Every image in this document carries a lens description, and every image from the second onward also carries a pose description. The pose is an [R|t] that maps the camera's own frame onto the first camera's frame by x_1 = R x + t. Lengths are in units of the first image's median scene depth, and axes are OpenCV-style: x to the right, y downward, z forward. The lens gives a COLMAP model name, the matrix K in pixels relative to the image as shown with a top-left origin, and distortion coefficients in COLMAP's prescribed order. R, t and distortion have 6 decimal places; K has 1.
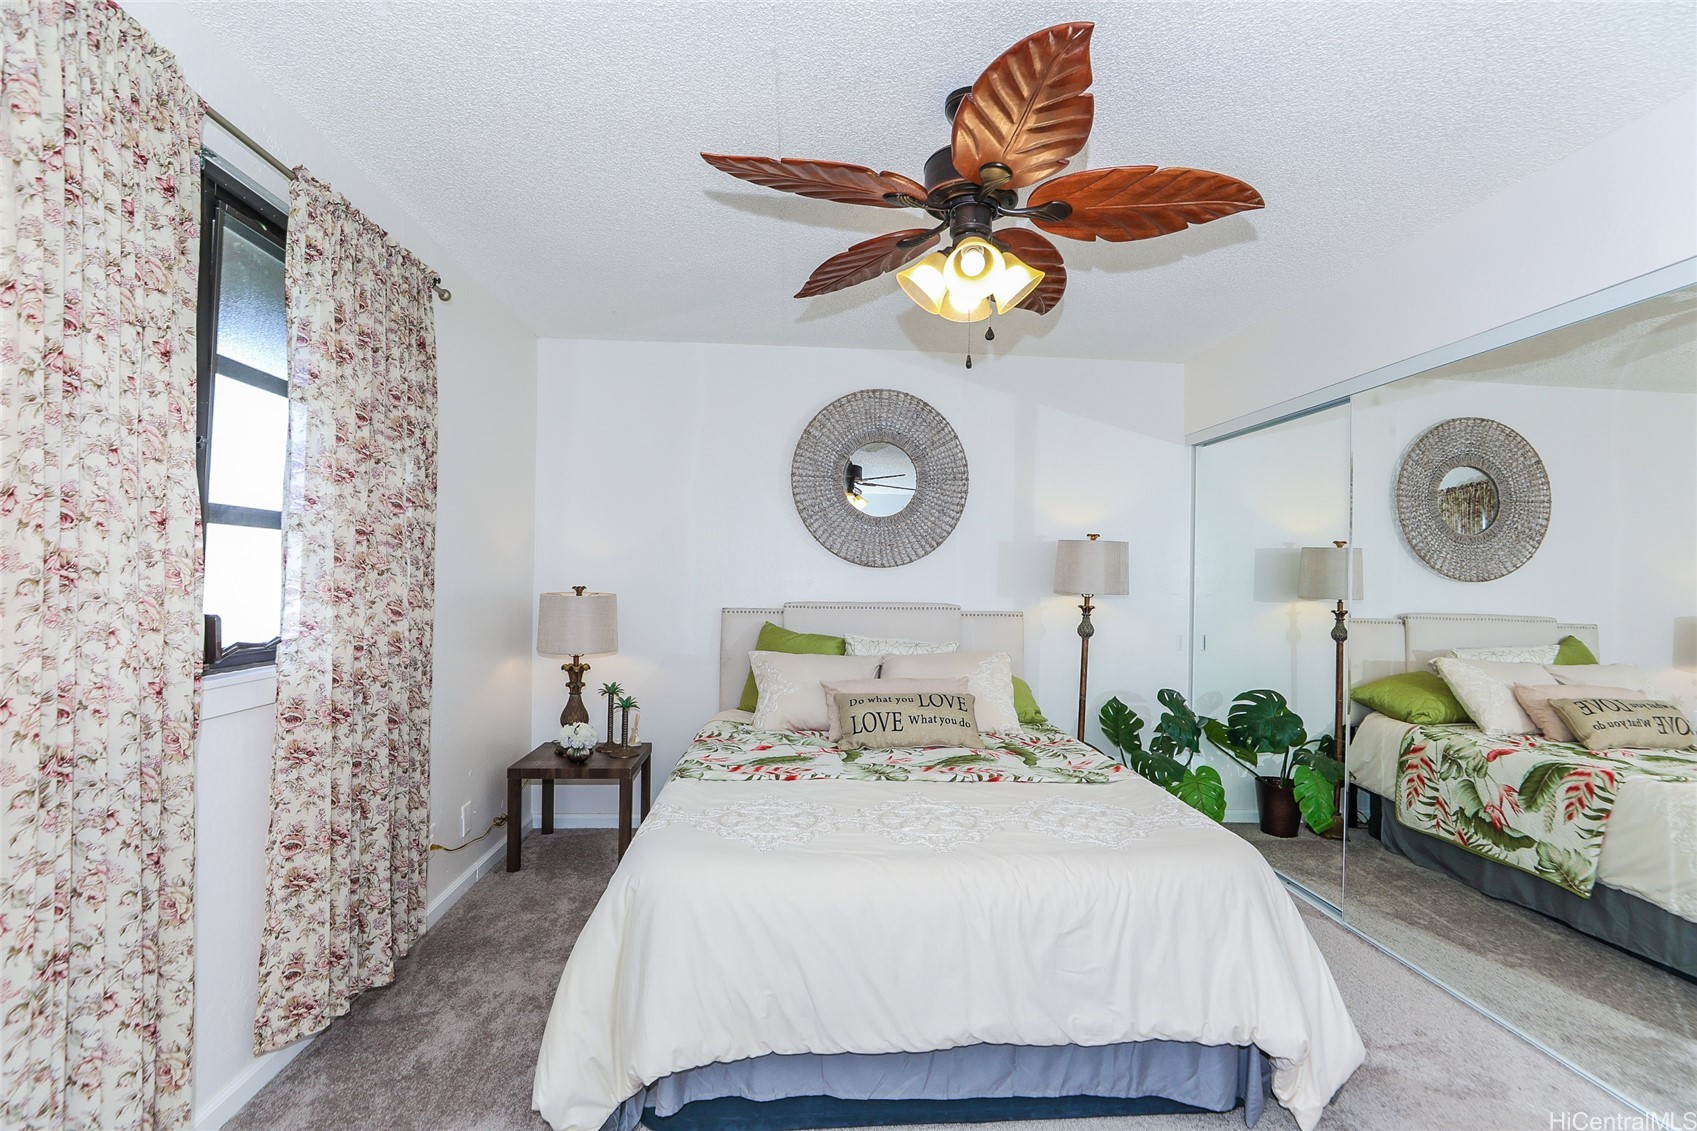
lens RADIAL K [[801.4, 0, 890.5], [0, 801.4, 567.1], [0, 0, 1]] dist [-0.036116, 0.027295]
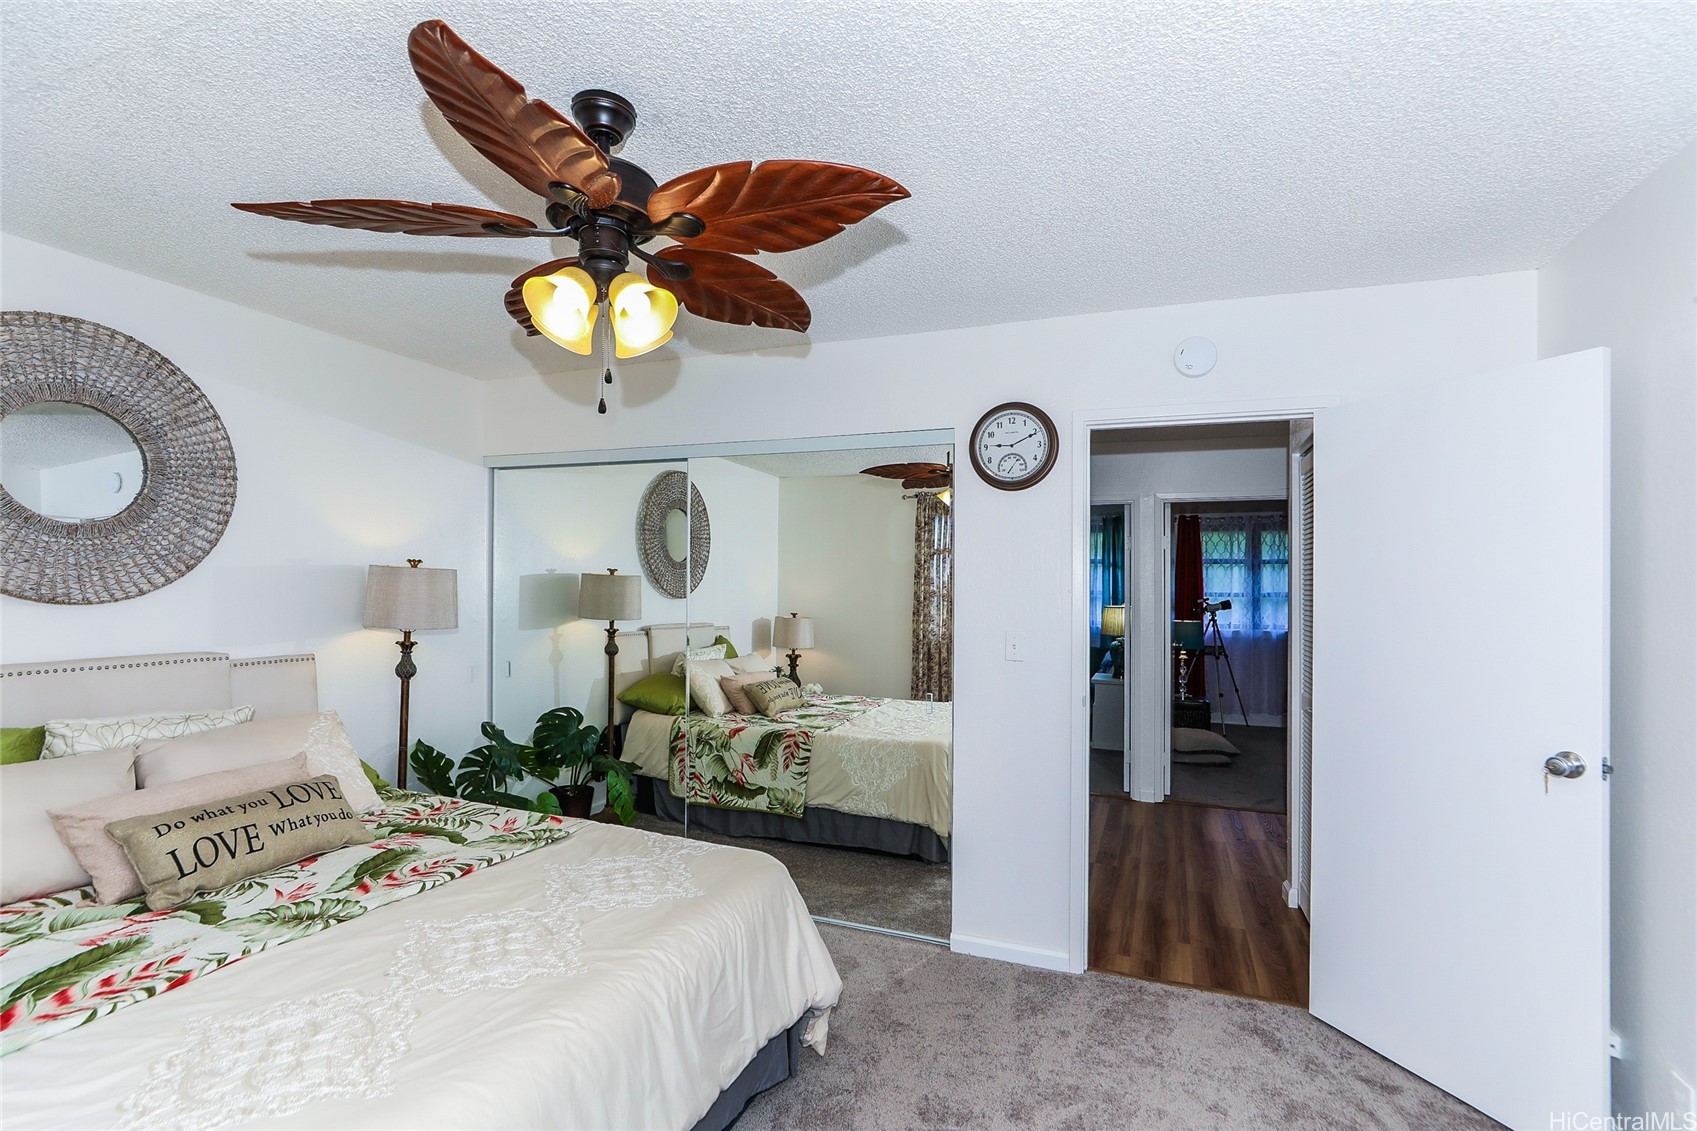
lens RADIAL K [[770.2, 0, 852.3], [0, 770.2, 576.7], [0, 0, 1]] dist [-0.001910, 0.000126]
pose [[0.460274, 0.001234, 0.887776, -0.317430], [-0.024842, 0.999625, 0.011490, -0.050940], [-0.887429, -0.027342, 0.460132, 0.214836]]
